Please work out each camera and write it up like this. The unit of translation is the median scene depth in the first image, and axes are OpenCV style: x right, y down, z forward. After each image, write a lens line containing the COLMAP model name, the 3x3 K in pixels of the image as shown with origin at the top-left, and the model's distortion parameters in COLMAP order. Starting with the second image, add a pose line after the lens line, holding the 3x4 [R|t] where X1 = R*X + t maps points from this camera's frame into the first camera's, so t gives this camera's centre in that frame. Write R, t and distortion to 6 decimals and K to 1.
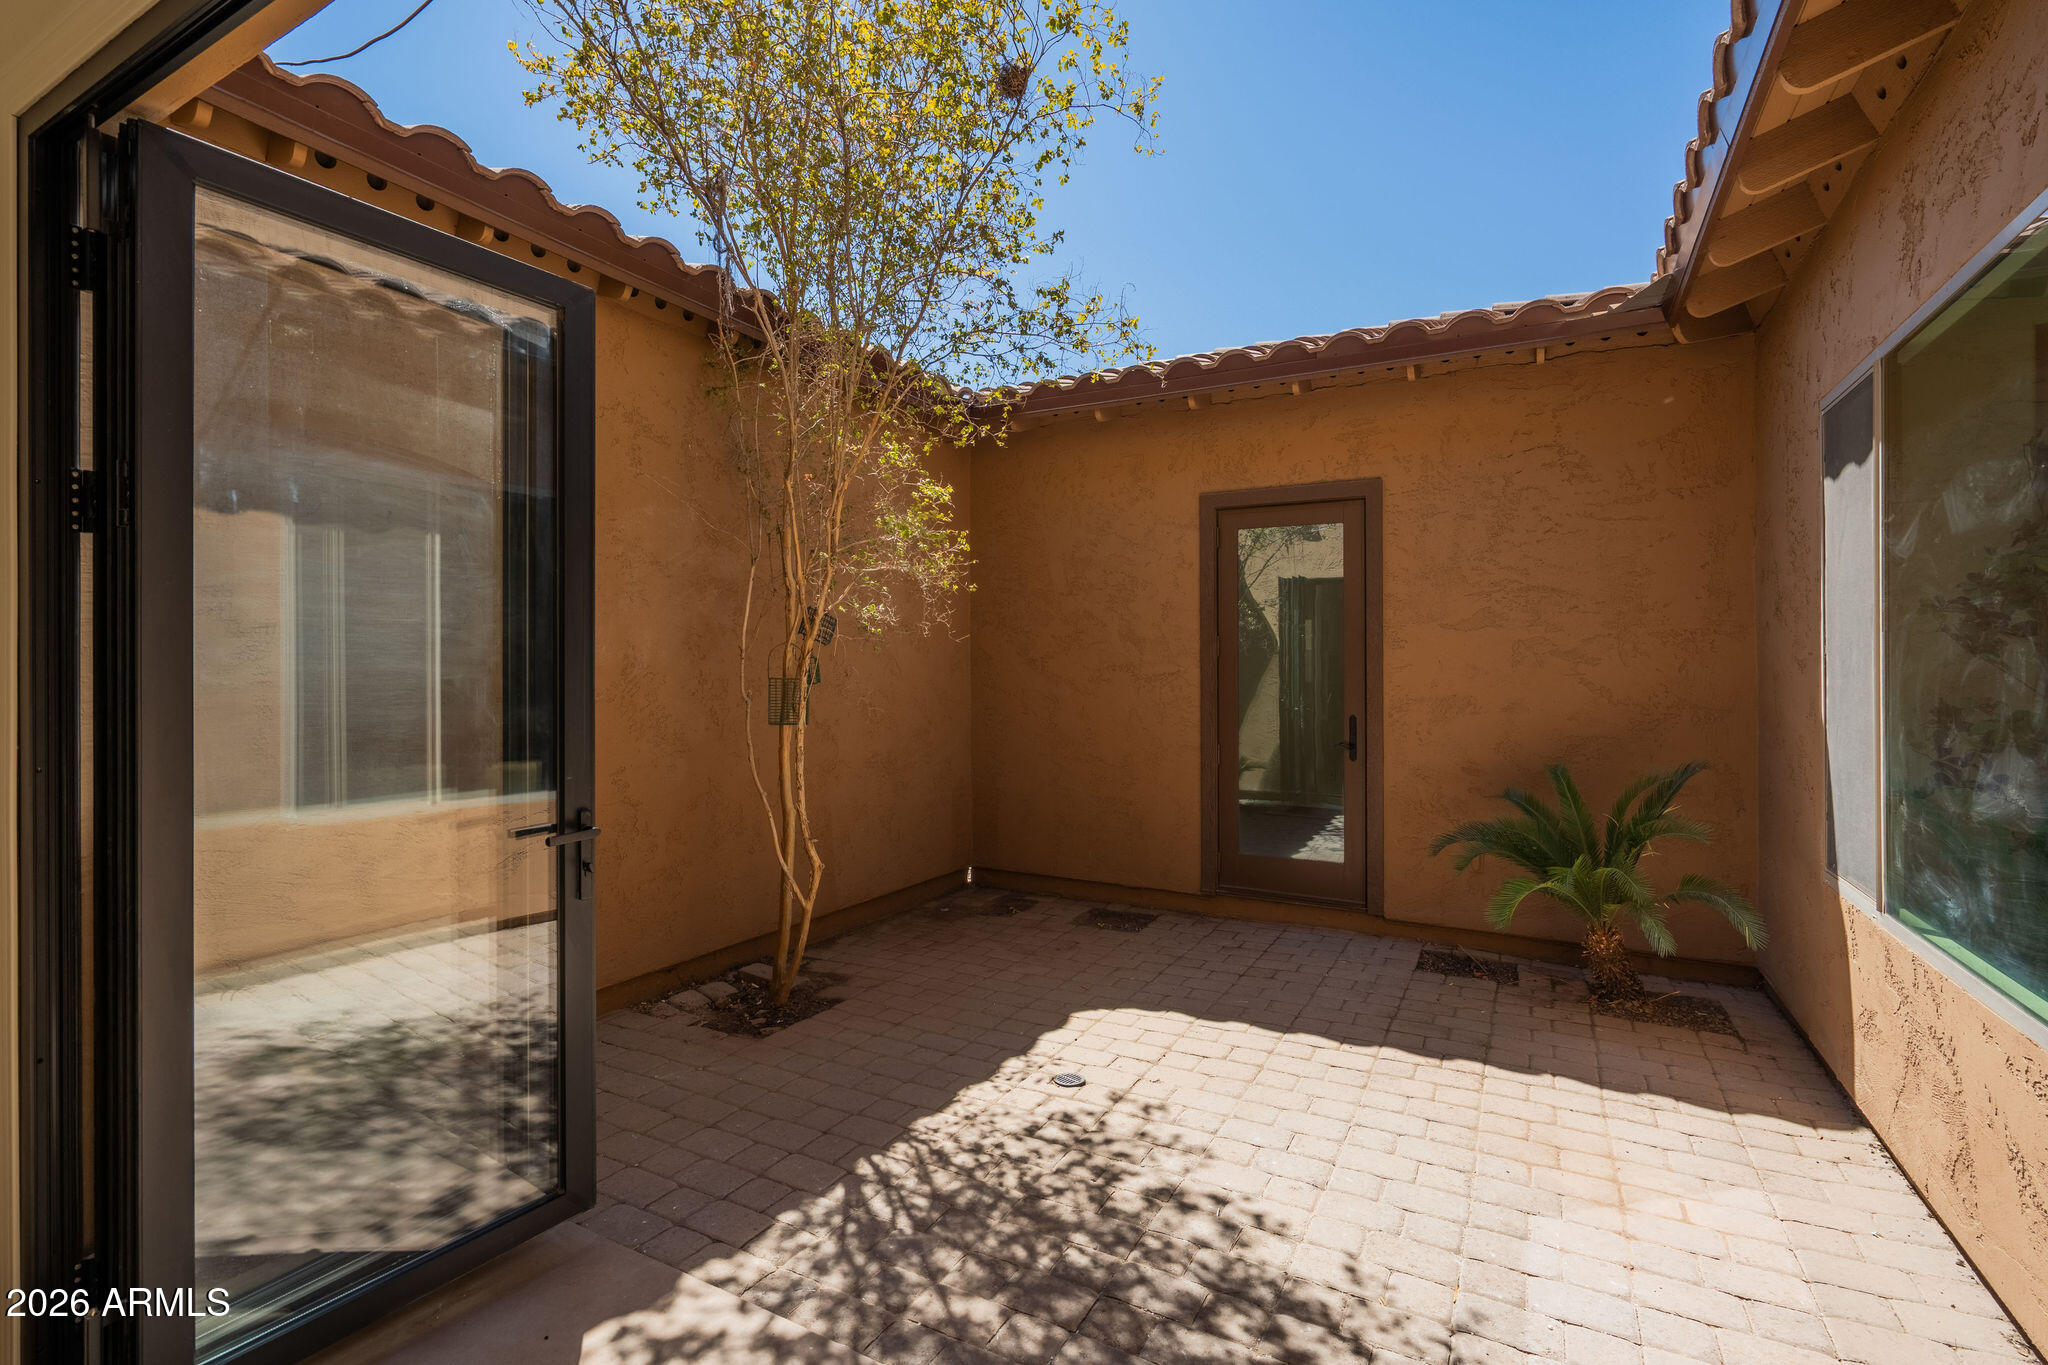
lens RADIAL K [[930.6, 0, 1028.8], [0, 930.6, 679.3], [0, 0, 1]] dist [-0.005643, -0.000887]
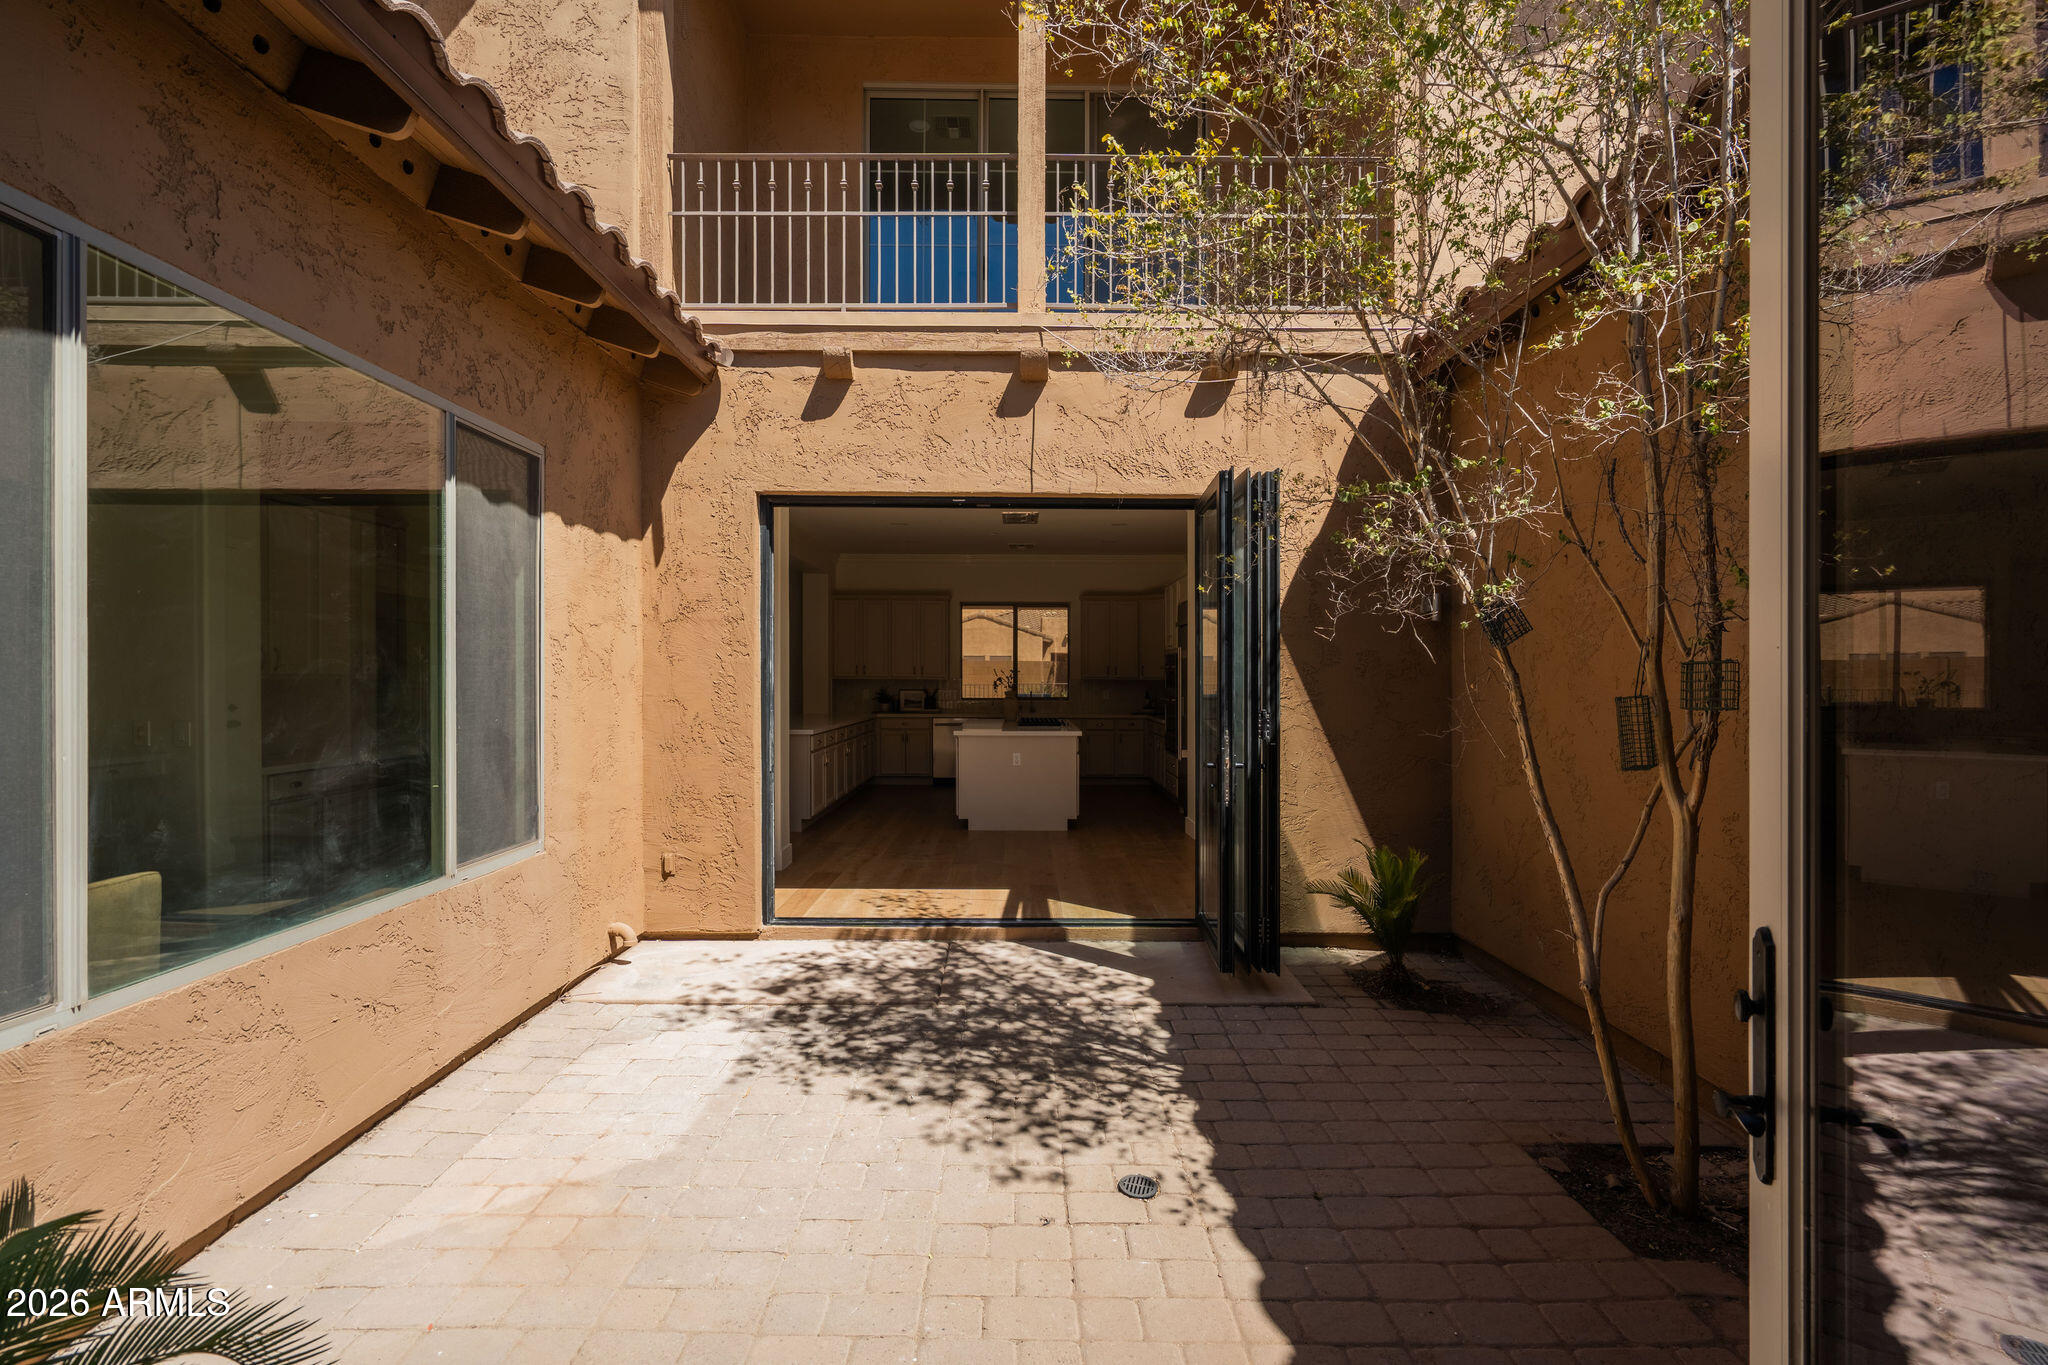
lens RADIAL K [[930.6, 0, 1018.9], [0, 930.6, 668.4], [0, 0, 1]] dist [-0.005643, -0.000887]
pose [[-0.878112, -0.014620, -0.478231, 0.688444], [-0.012379, 0.999893, -0.007838, -0.011080], [0.478294, -0.000962, -0.878199, 2.211433]]
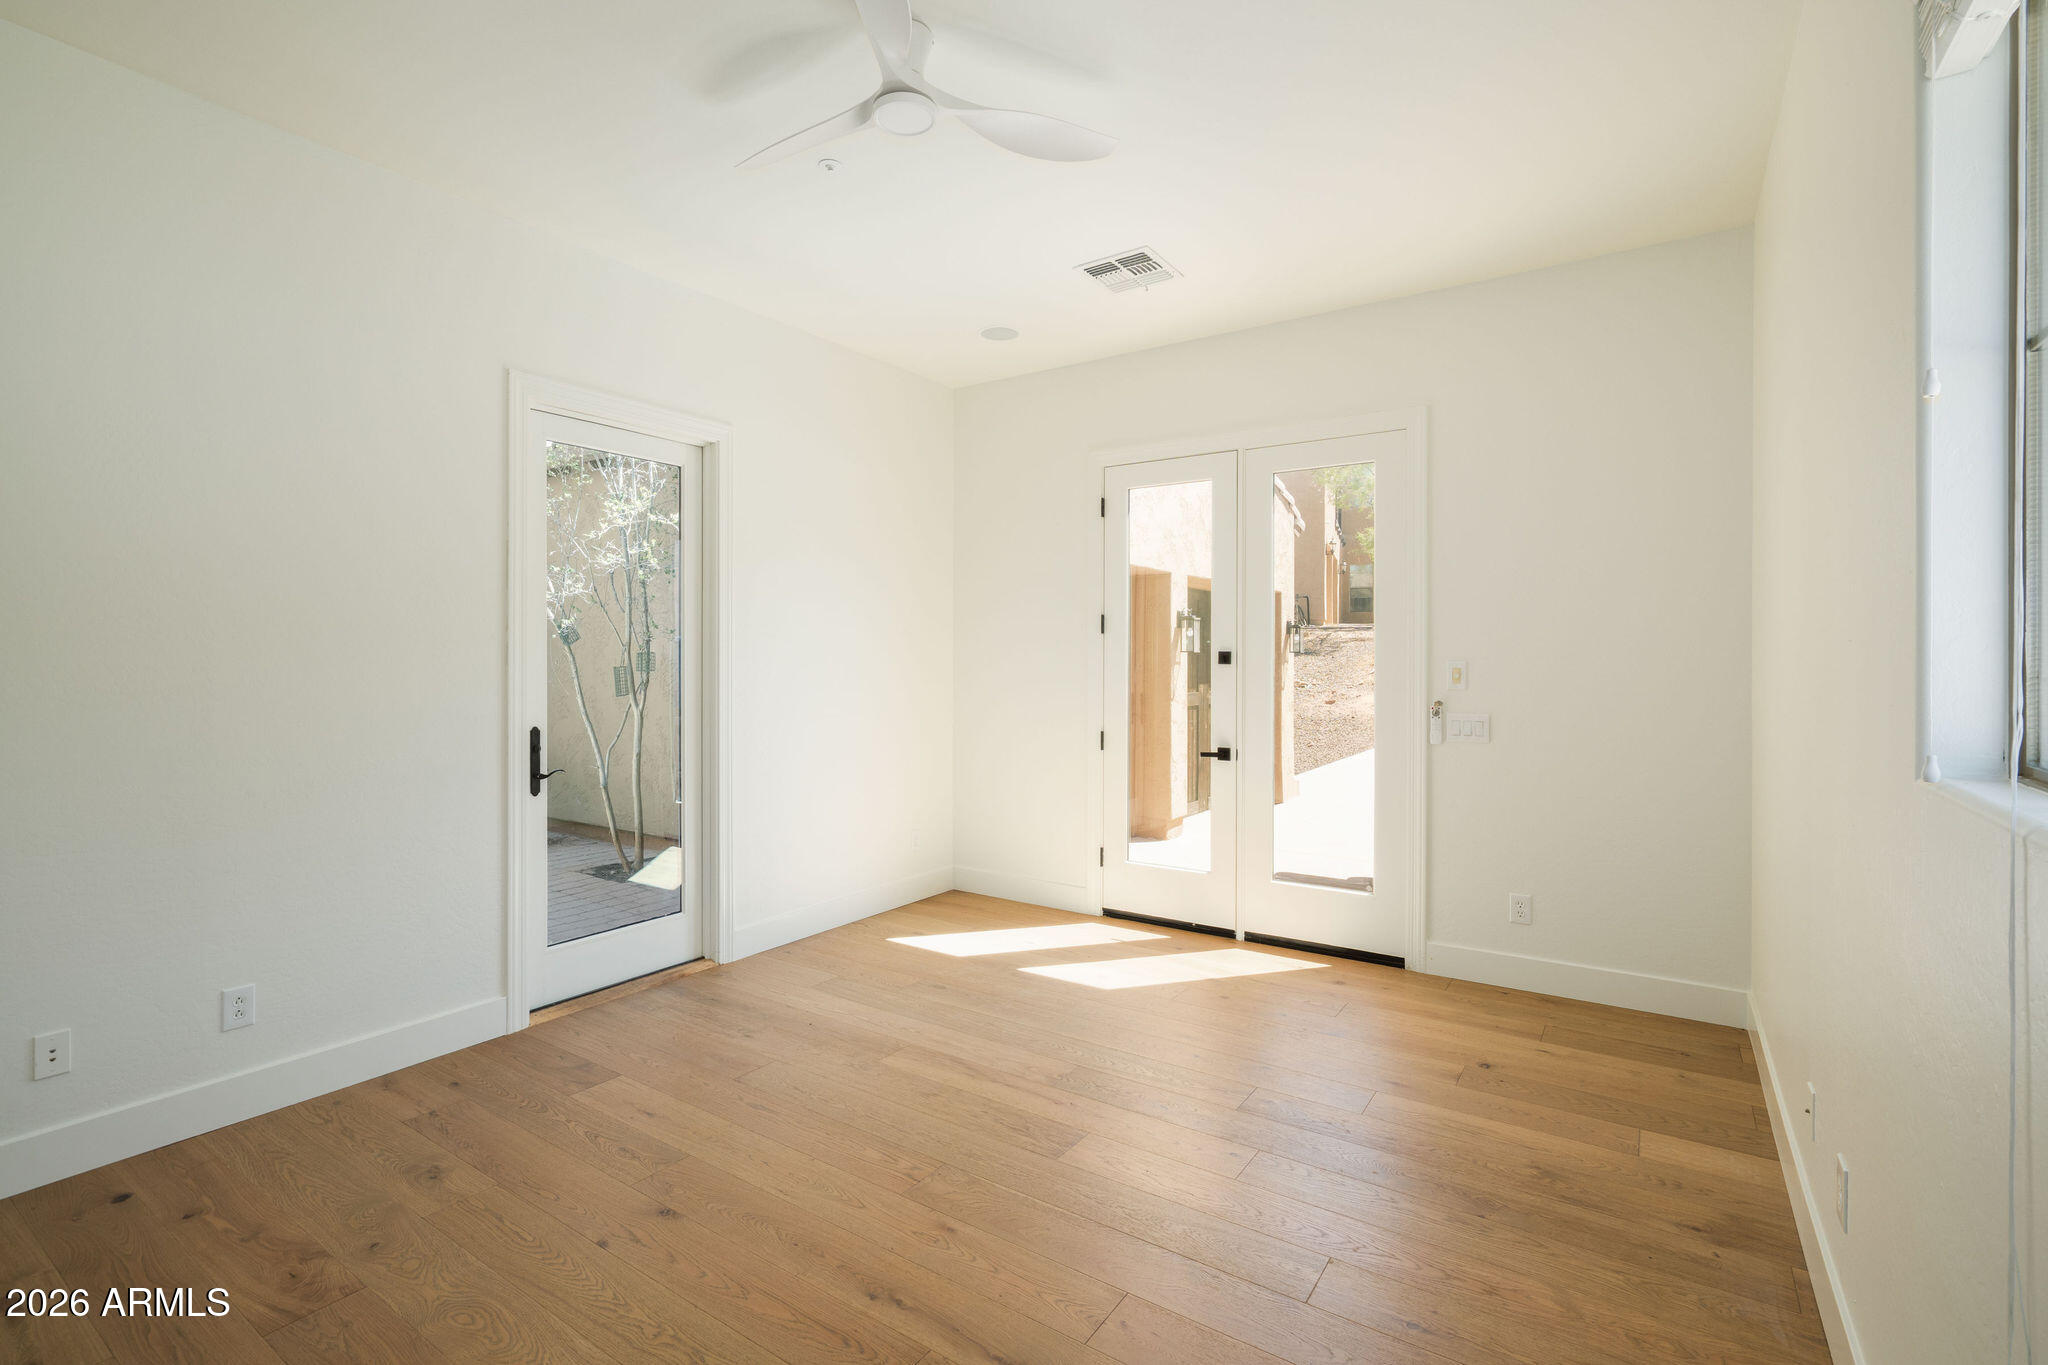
lens RADIAL K [[930.6, 0, 1023.8], [0, 930.6, 666.2], [0, 0, 1]] dist [-0.005643, -0.000887]
pose [[-0.081757, -0.007675, -0.996623, 2.158765], [0.002956, 0.999964, -0.007943, 0.028915], [0.996648, -0.003596, -0.081731, 3.005646]]
